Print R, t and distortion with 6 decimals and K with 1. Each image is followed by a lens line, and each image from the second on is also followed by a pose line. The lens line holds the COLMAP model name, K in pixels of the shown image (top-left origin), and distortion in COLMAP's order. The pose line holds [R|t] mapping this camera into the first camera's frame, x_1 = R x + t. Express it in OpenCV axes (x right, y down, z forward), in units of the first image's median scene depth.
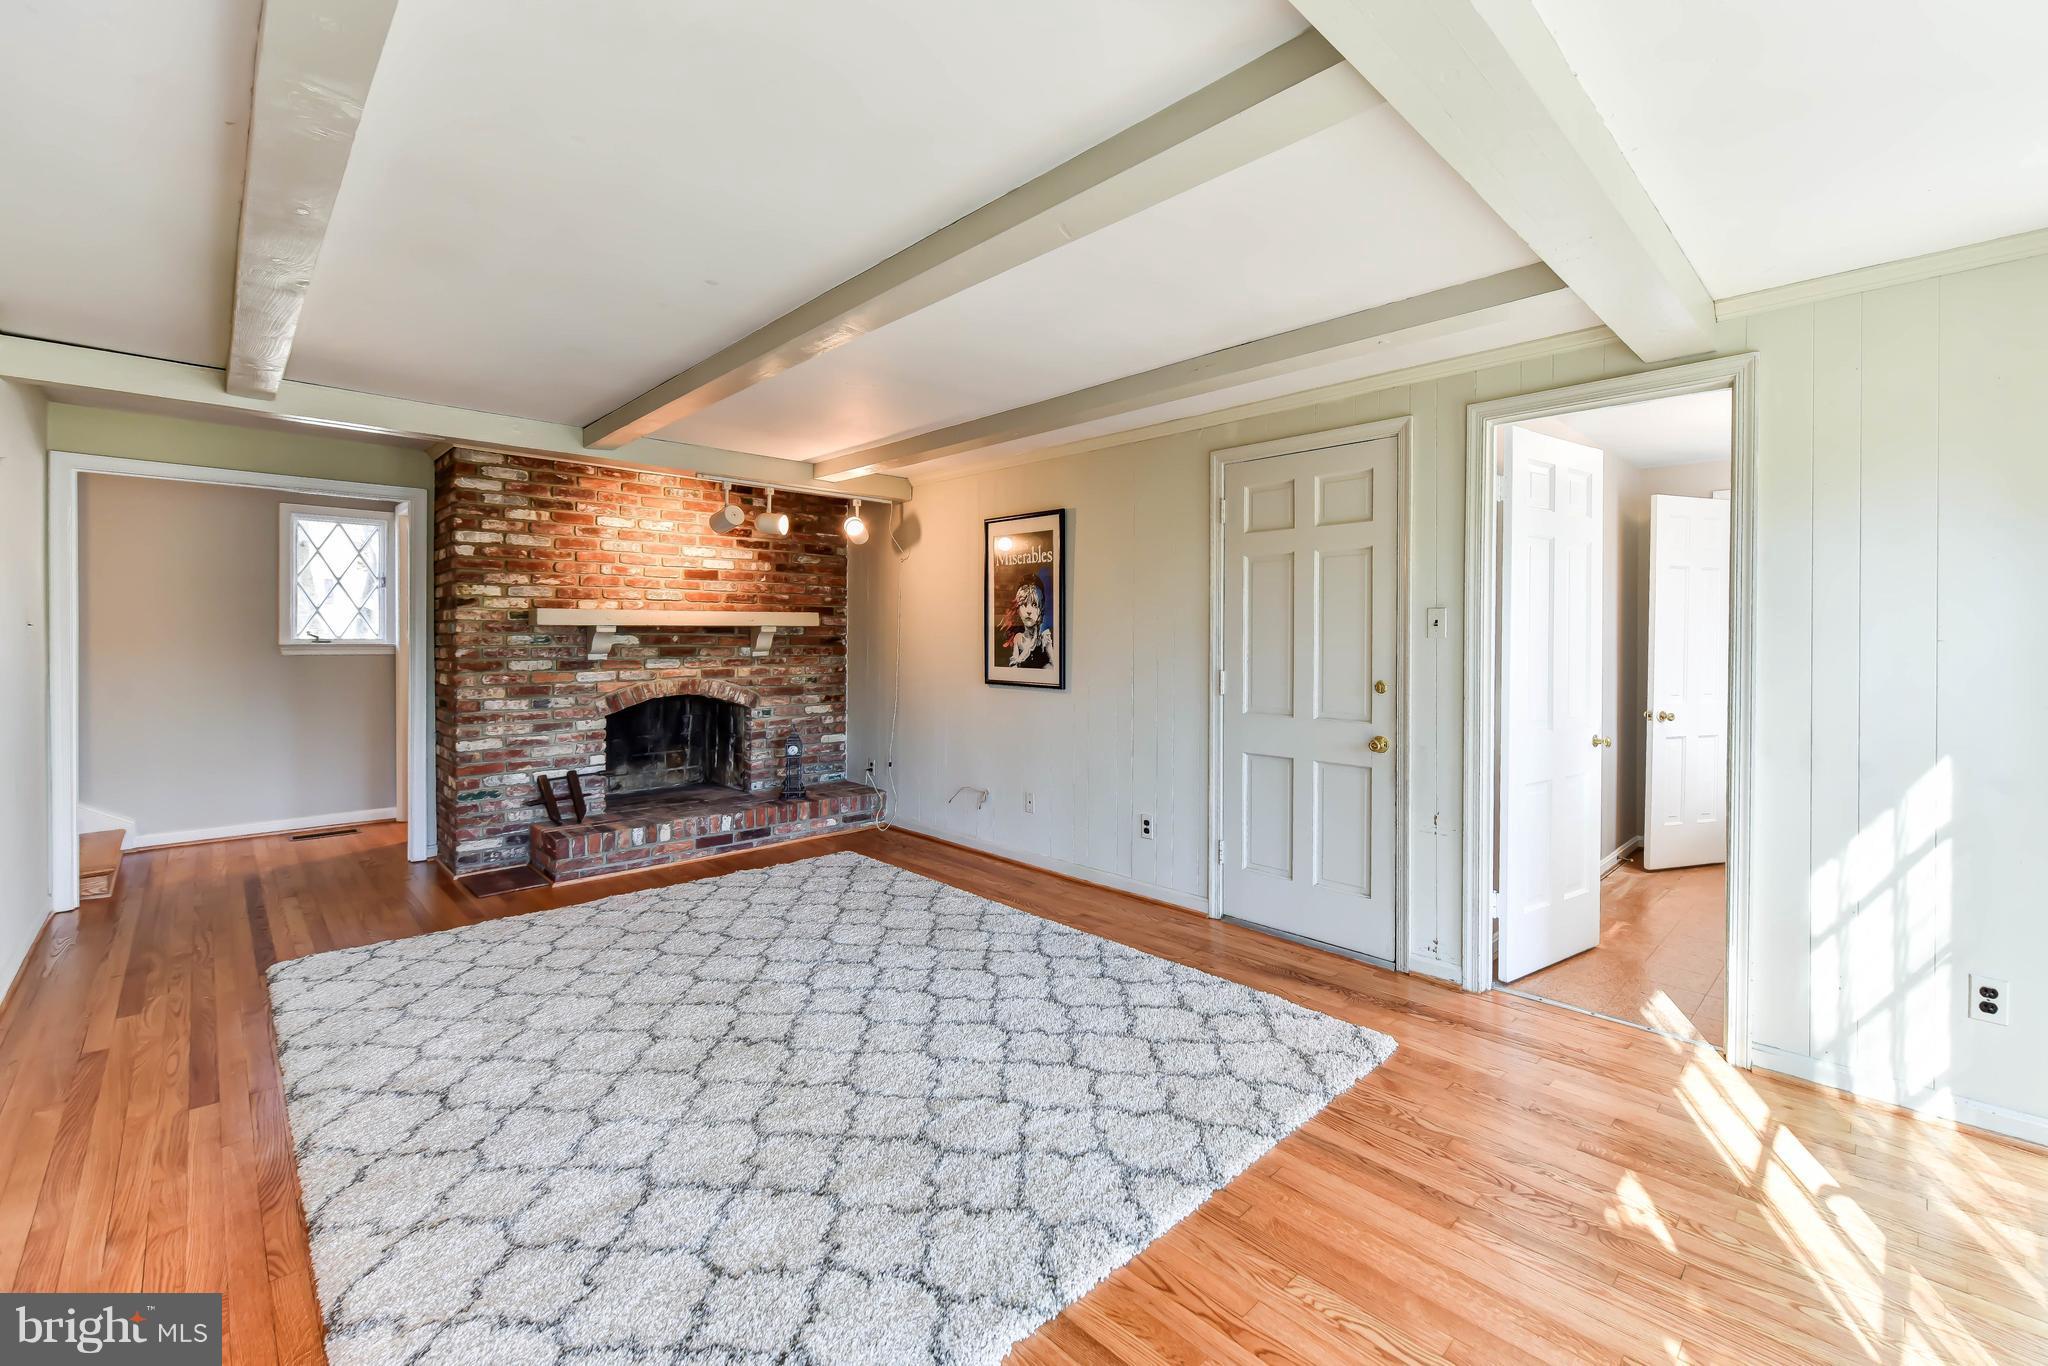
lens RADIAL K [[836.4, 0, 1026.5], [0, 836.4, 624.1], [0, 0, 1]] dist [-0.000020, -0.000048]
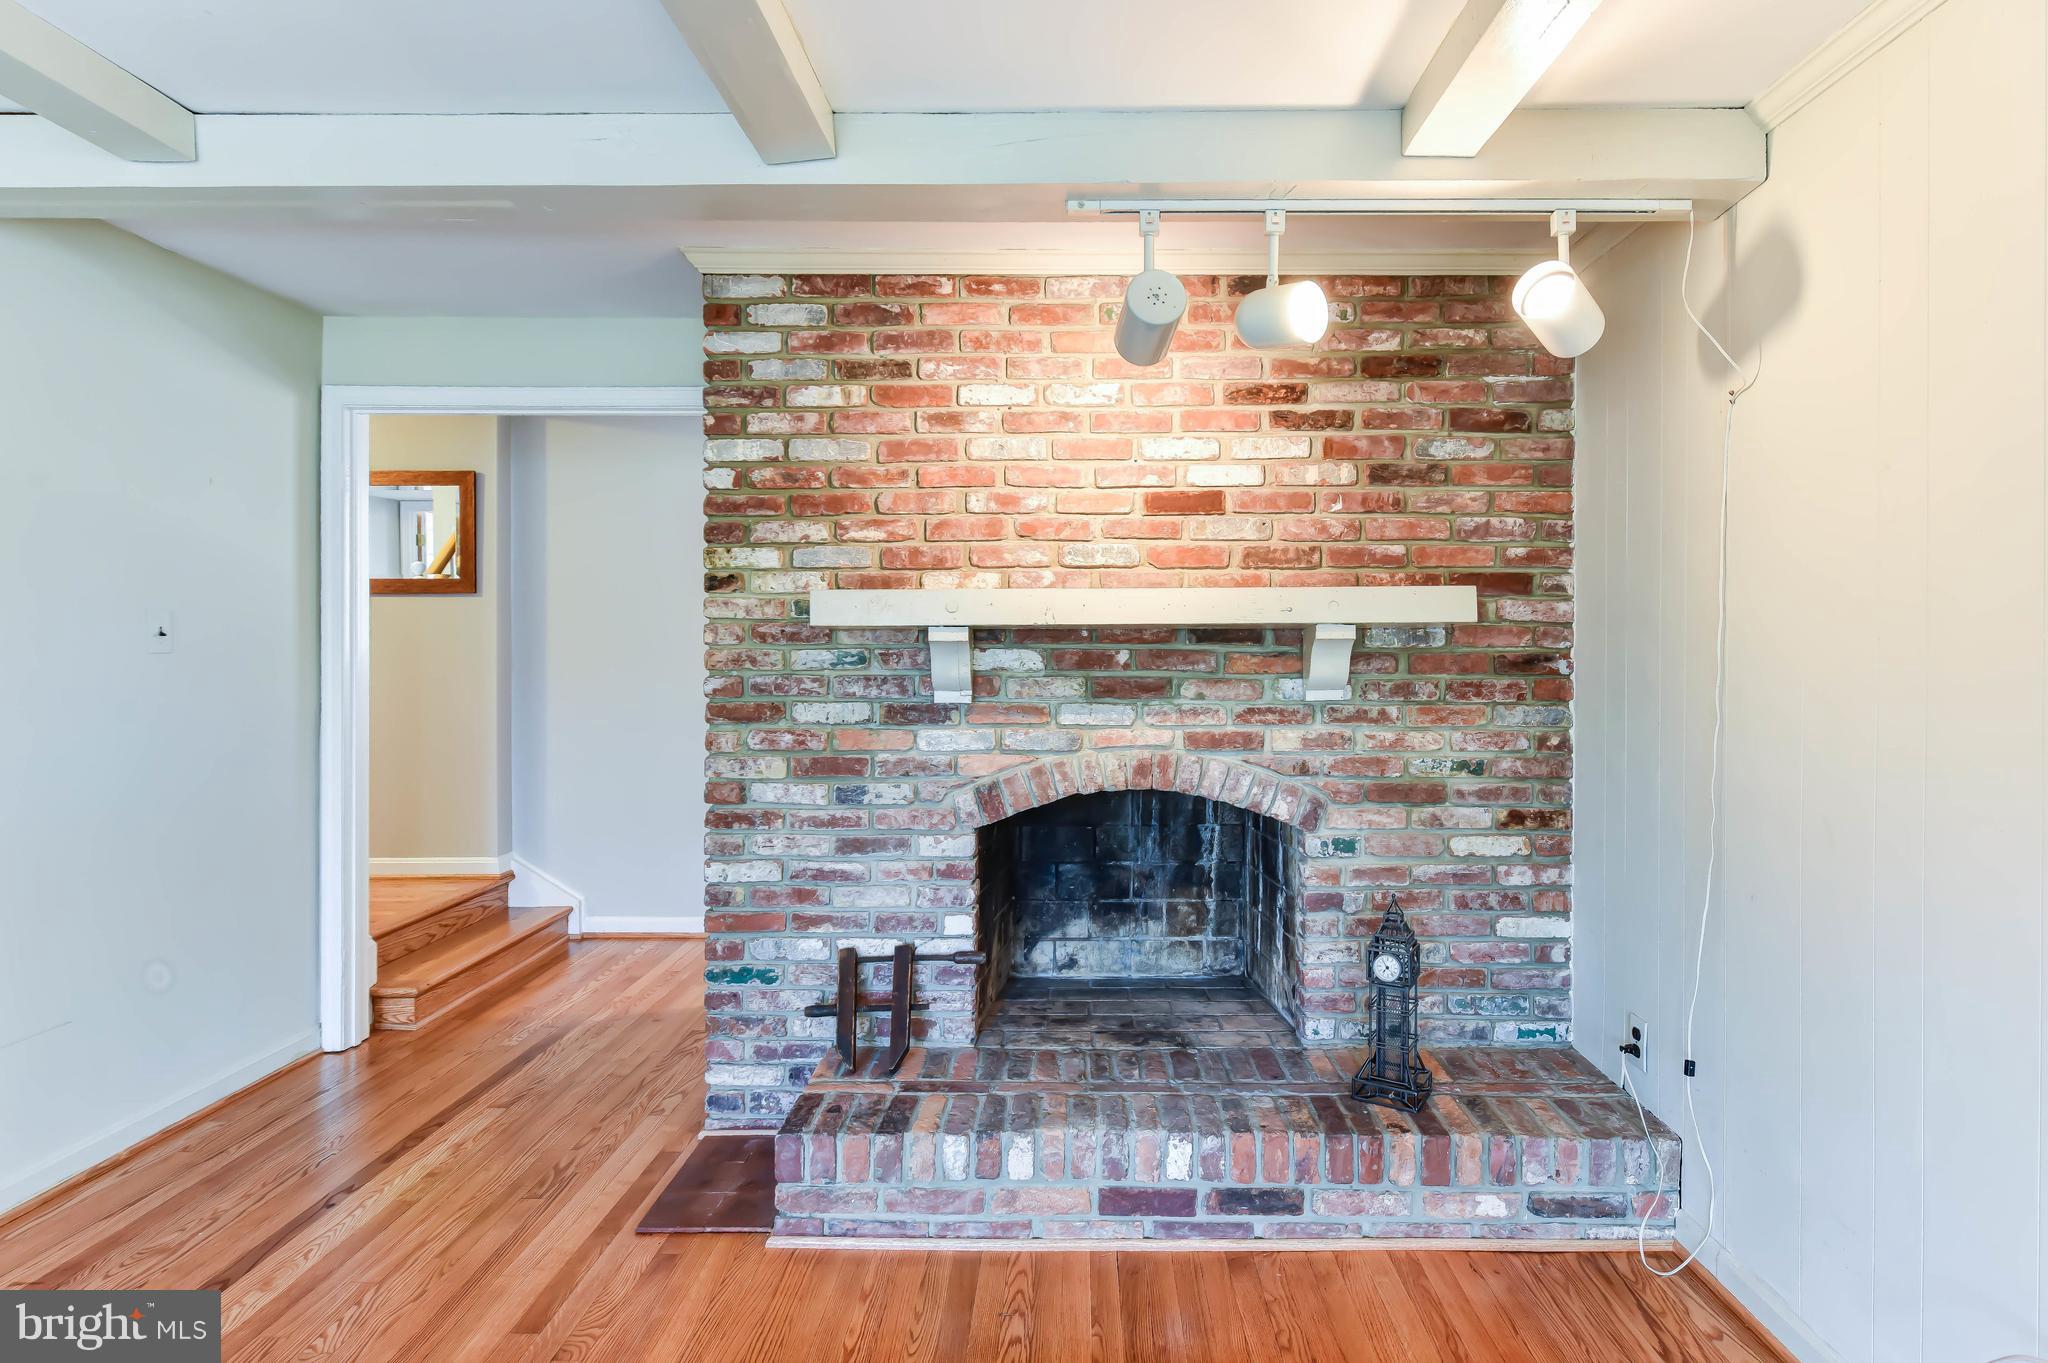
lens RADIAL K [[1204.0, 0, 1024.2], [0, 1204.0, 653.7], [0, 0, 1]] dist [0.003226, -0.000135]
pose [[0.752354, -0.000687, -0.658758, -0.057645], [0.010222, 0.999891, 0.010631, 0.009269], [0.658679, -0.014732, 0.752279, 0.527246]]
